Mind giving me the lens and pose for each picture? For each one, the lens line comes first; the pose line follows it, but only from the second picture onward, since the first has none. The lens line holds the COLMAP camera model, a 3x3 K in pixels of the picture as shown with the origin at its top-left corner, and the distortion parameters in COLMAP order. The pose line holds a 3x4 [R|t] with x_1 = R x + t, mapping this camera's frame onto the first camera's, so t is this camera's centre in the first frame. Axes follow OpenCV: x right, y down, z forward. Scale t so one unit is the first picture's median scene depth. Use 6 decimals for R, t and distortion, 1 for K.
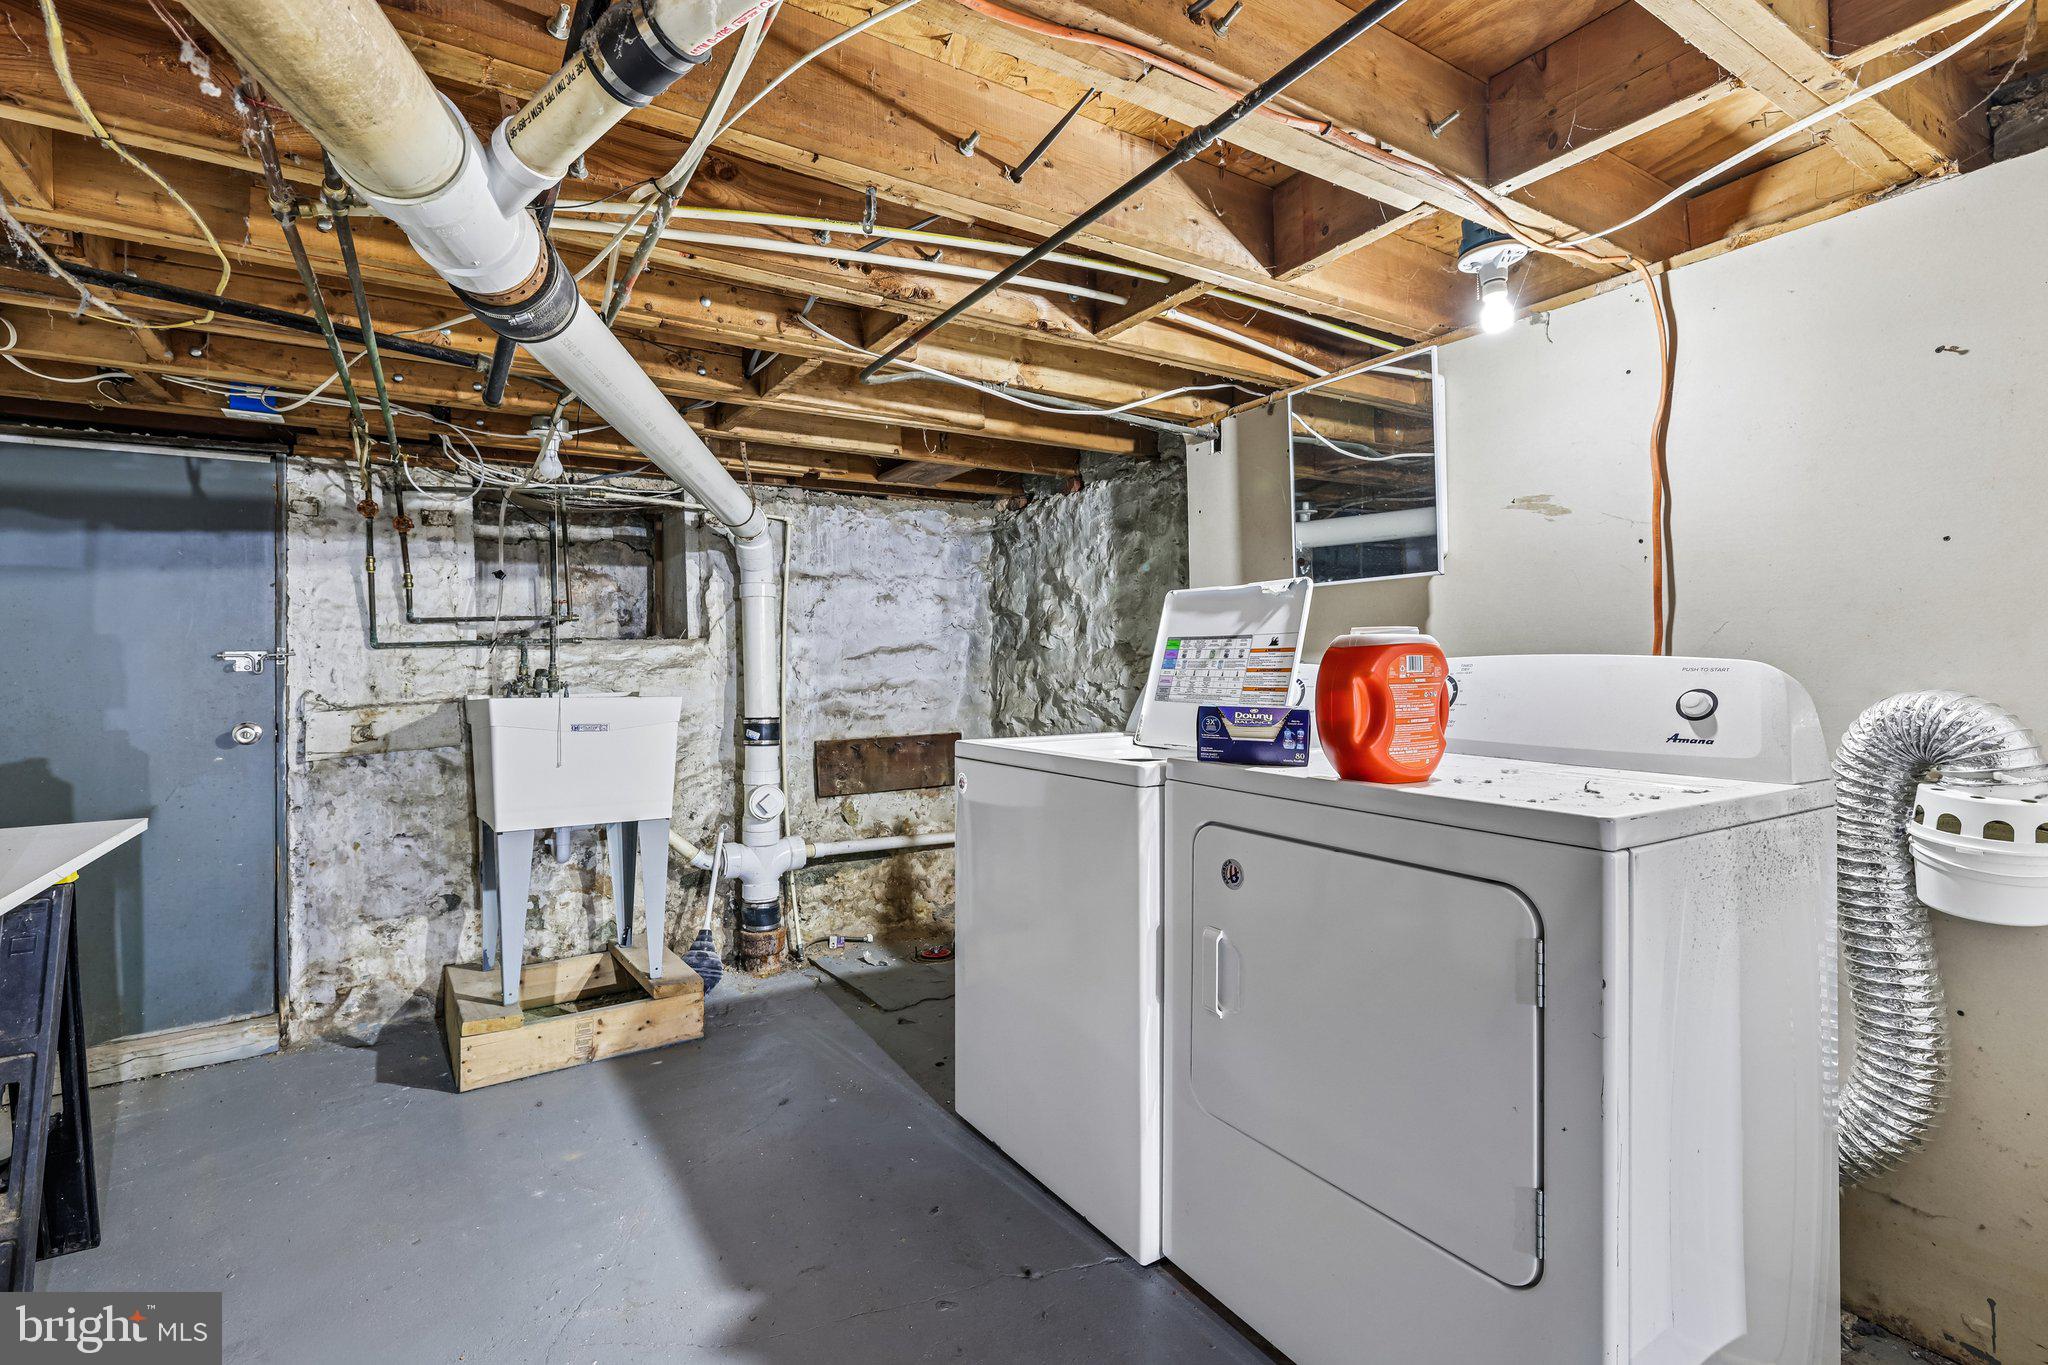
lens RADIAL K [[910.4, 0, 1014.0], [0, 910.4, 666.2], [0, 0, 1]] dist [0.001944, 0.000328]
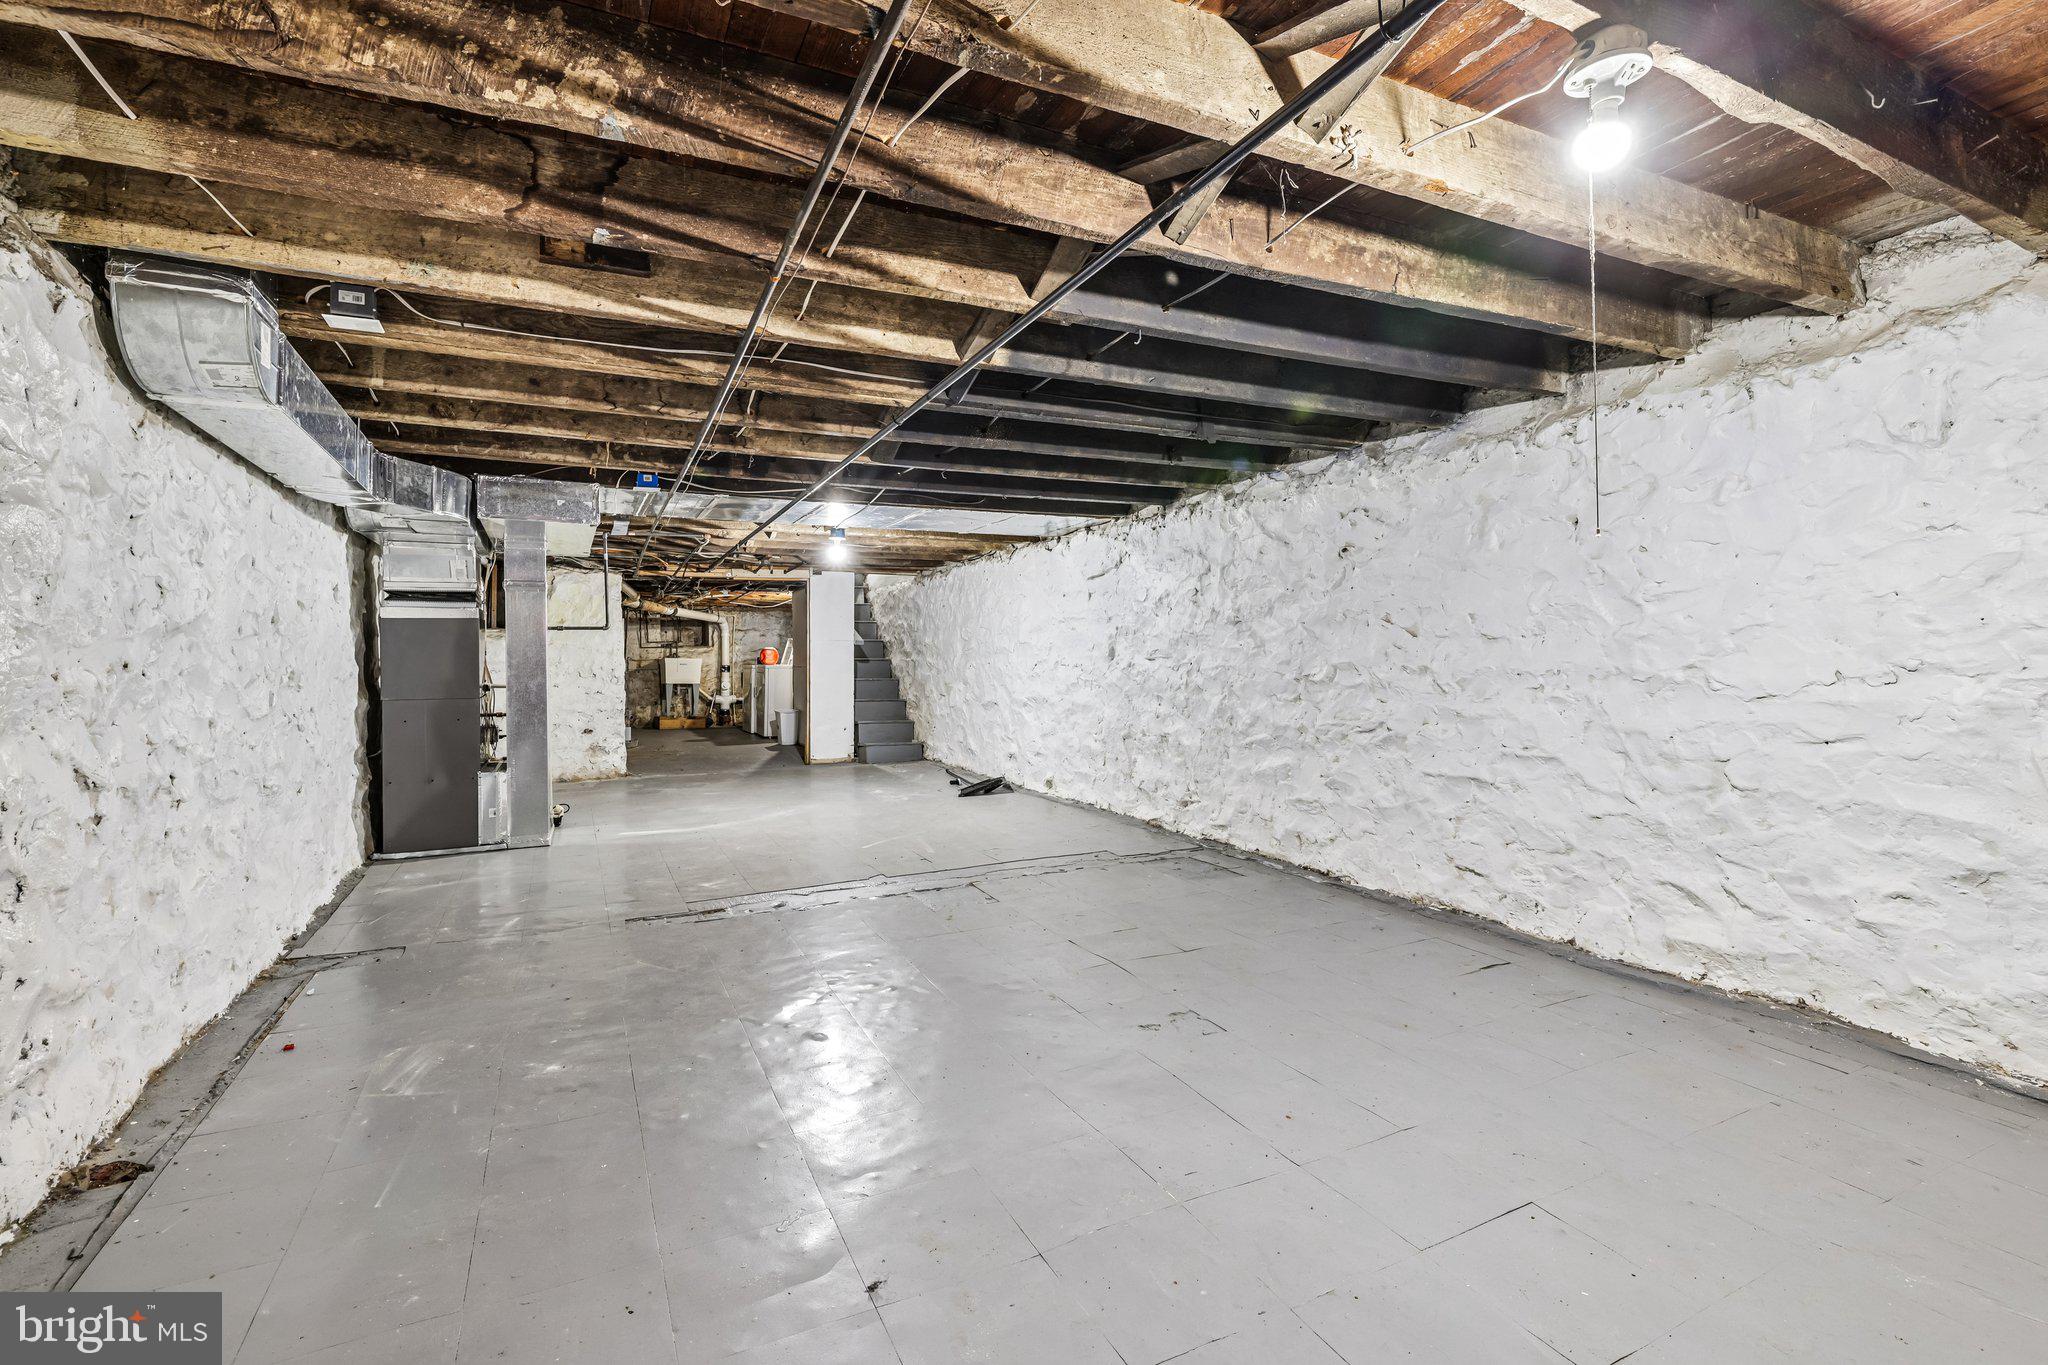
lens RADIAL K [[869.7, 0, 1015.1], [0, 869.7, 671.8], [0, 0, 1]] dist [0.002623, 0.000250]
pose [[0.994703, 0.010870, -0.102213, 1.533309], [-0.010269, 0.999927, 0.006409, 0.049878], [0.102275, -0.005325, 0.994742, -2.984168]]
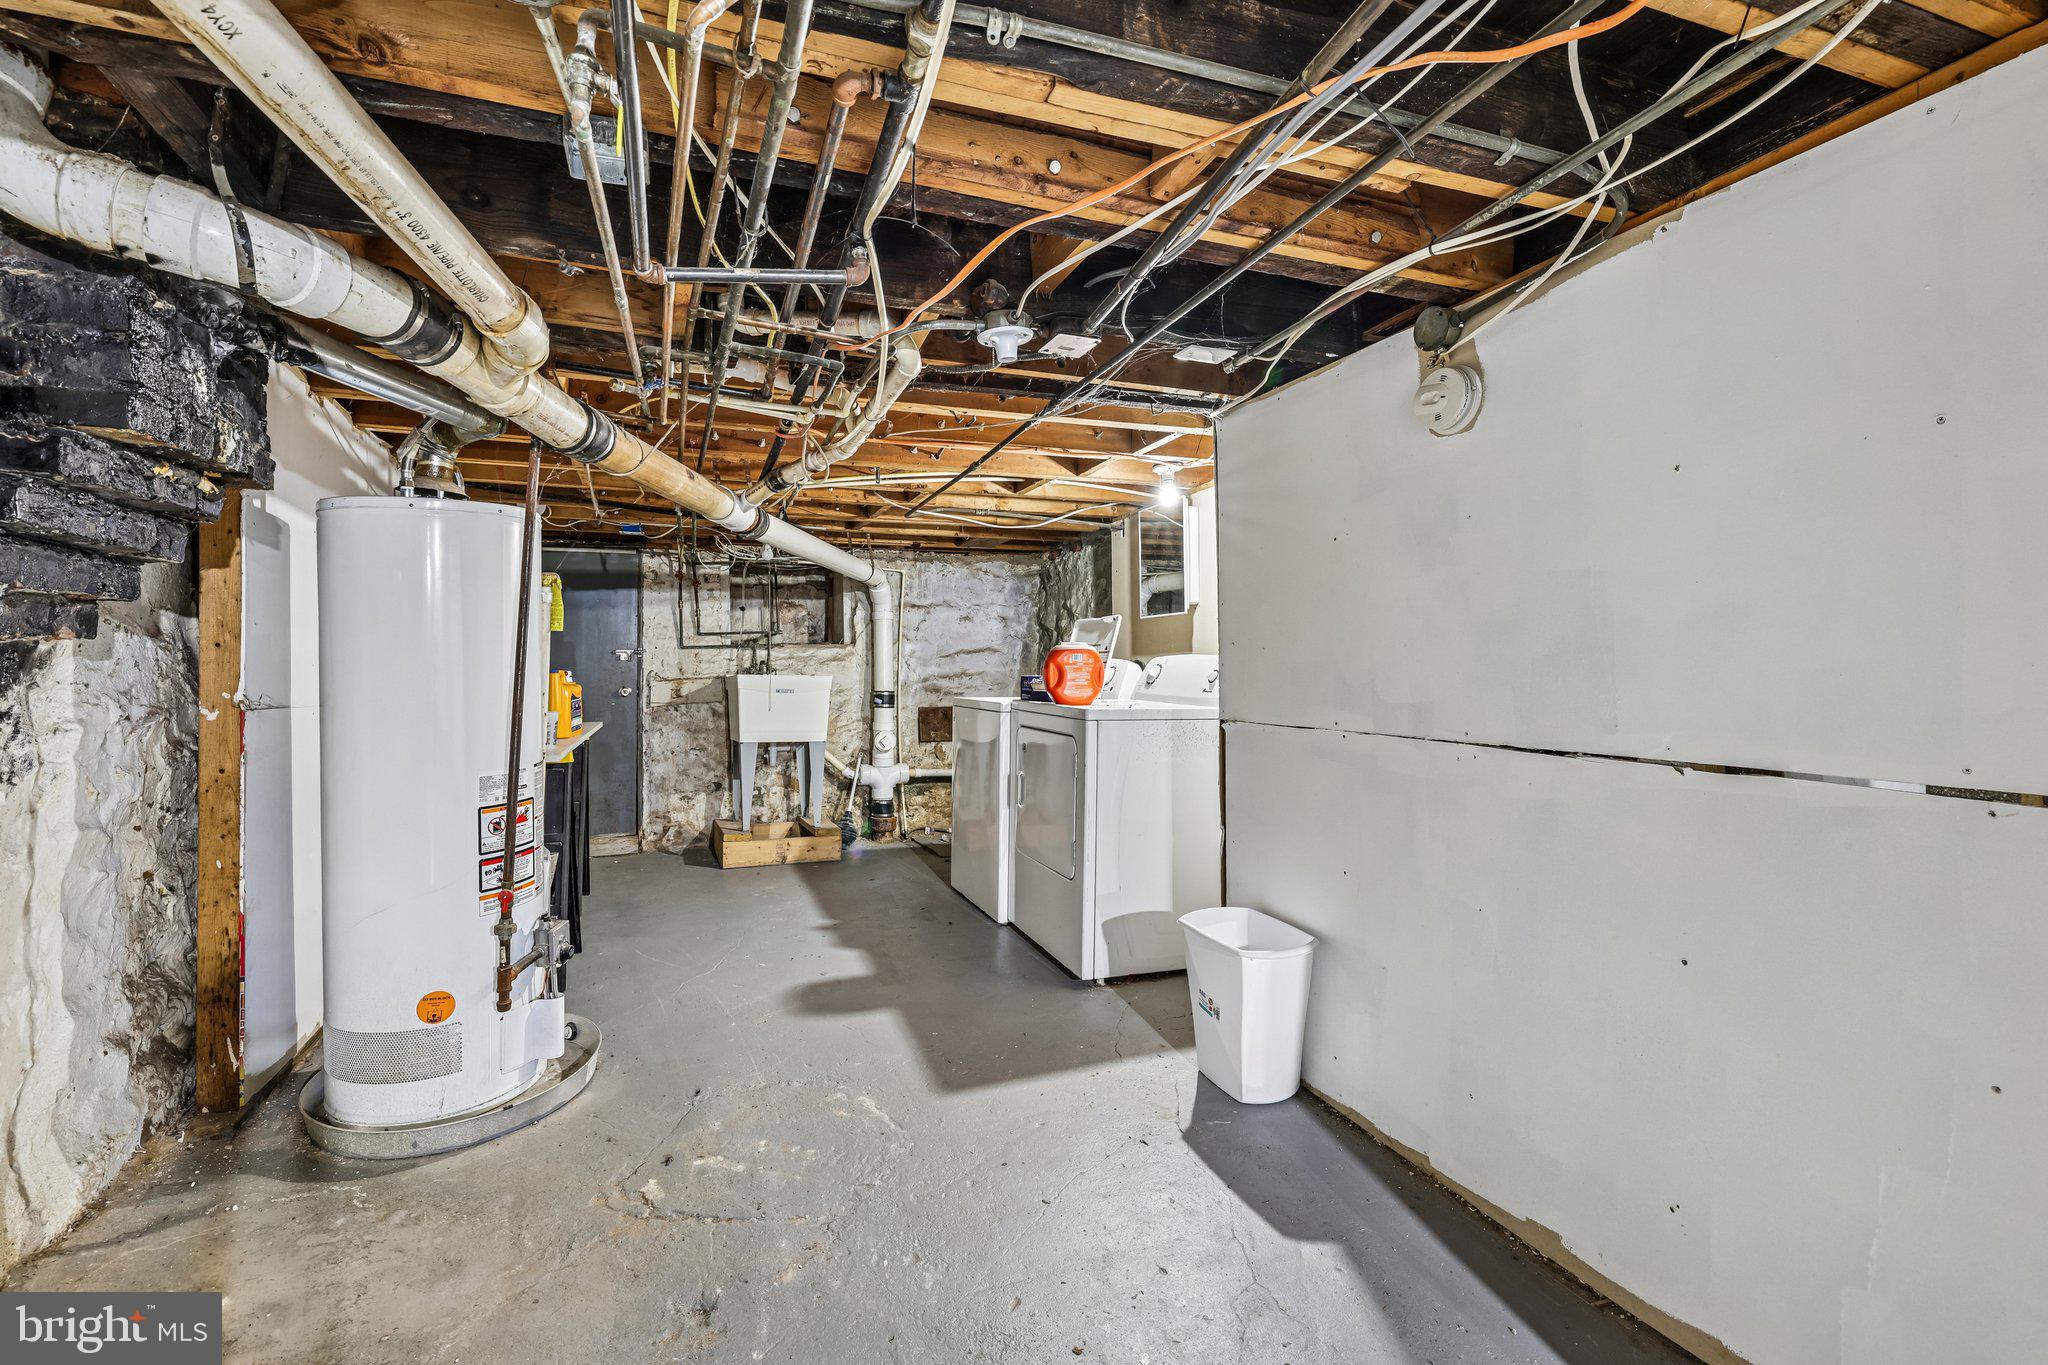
lens RADIAL K [[869.7, 0, 1015.1], [0, 869.7, 671.8], [0, 0, 1]] dist [0.002623, 0.000250]
pose [[0.978129, 0.010909, -0.207714, 0.314546], [-0.010099, 0.999937, 0.004964, 0.010902], [0.207755, -0.002757, 0.978177, -0.559389]]
